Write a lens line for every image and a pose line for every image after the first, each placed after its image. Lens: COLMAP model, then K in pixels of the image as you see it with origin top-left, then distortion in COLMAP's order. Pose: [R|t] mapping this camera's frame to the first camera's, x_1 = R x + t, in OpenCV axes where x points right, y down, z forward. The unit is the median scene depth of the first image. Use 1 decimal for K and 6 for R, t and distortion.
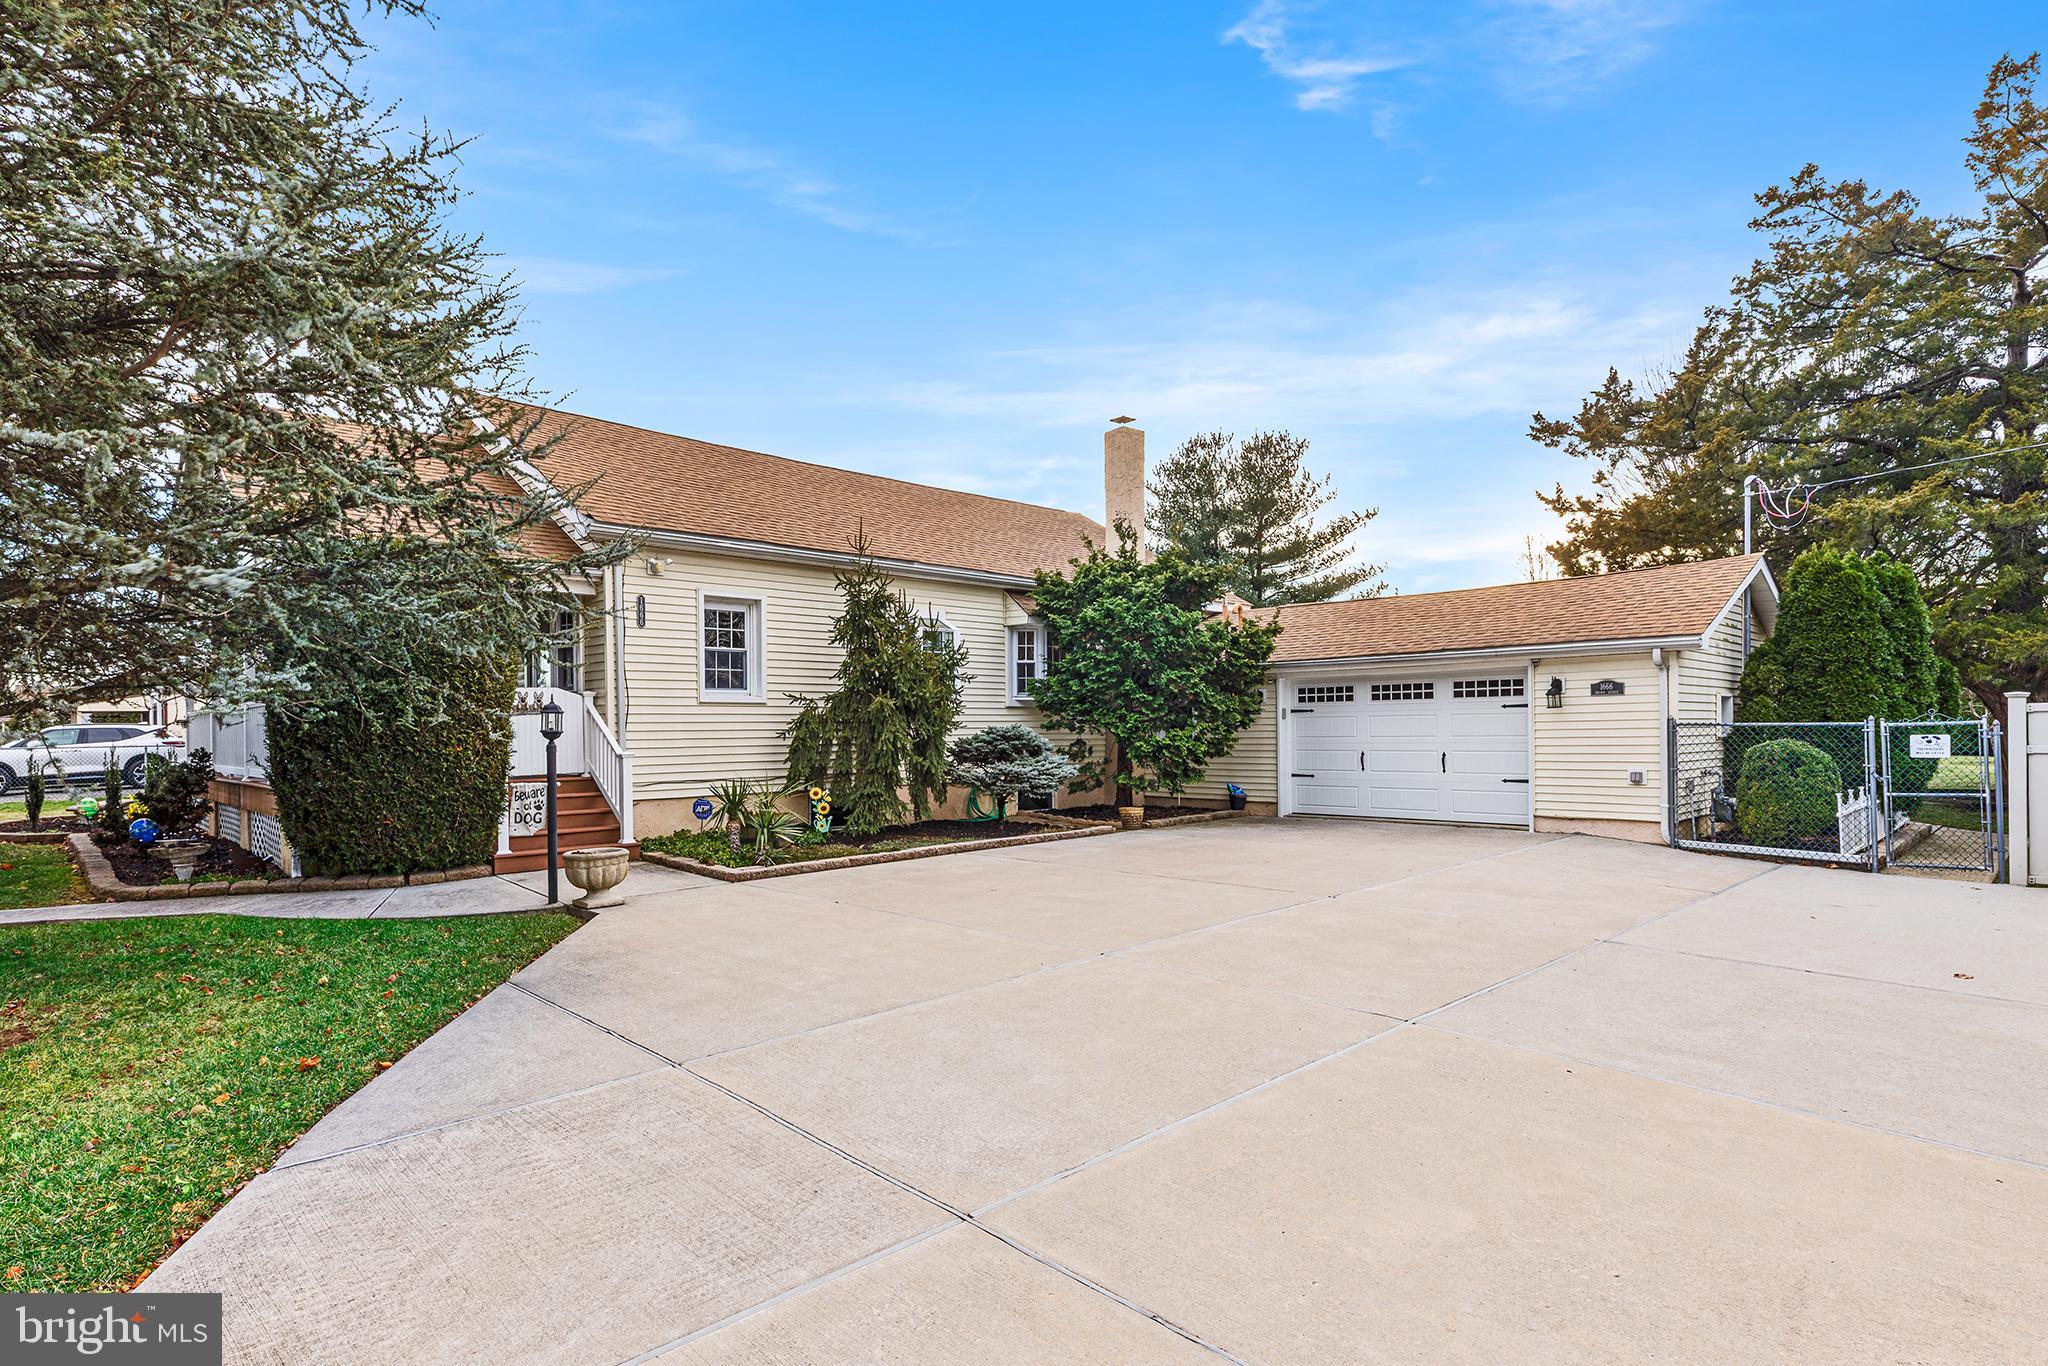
lens RADIAL K [[1056.1, 0, 1028.3], [0, 1056.1, 737.7], [0, 0, 1]] dist [-0.002089, 0.000103]
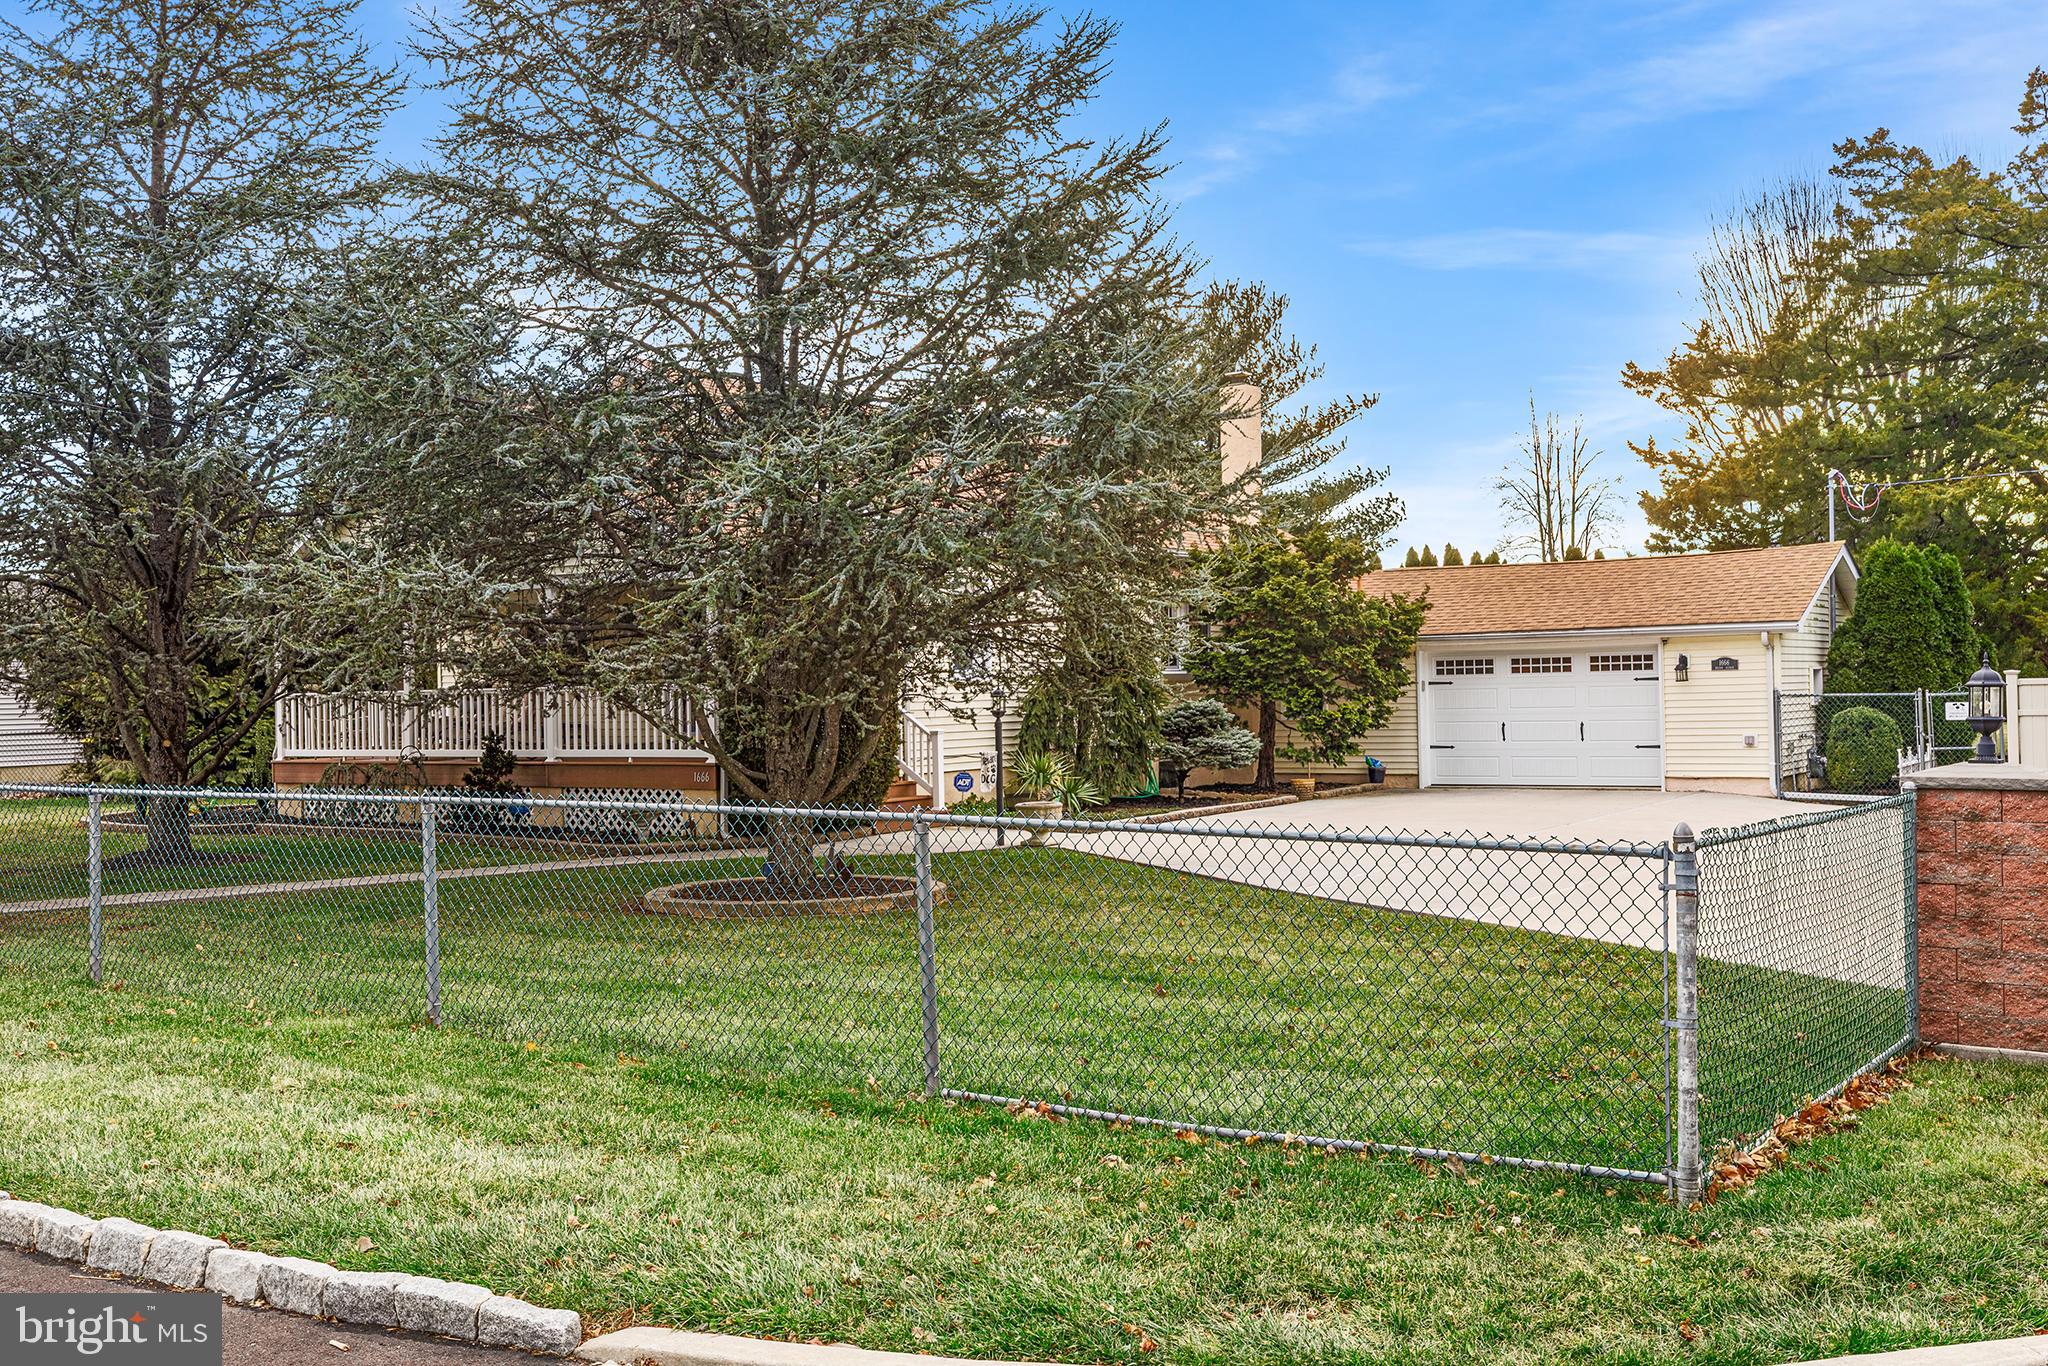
lens RADIAL K [[1992.9, 0, 1024.0], [0, 1992.9, 683.0], [0, 0, 1]] dist [0.000648, -0.003428]
pose [[0.978265, -0.008148, 0.207197, -0.574581], [0.011140, 0.999850, -0.013276, -0.005022], [-0.207058, 0.015296, 0.978209, -0.856492]]
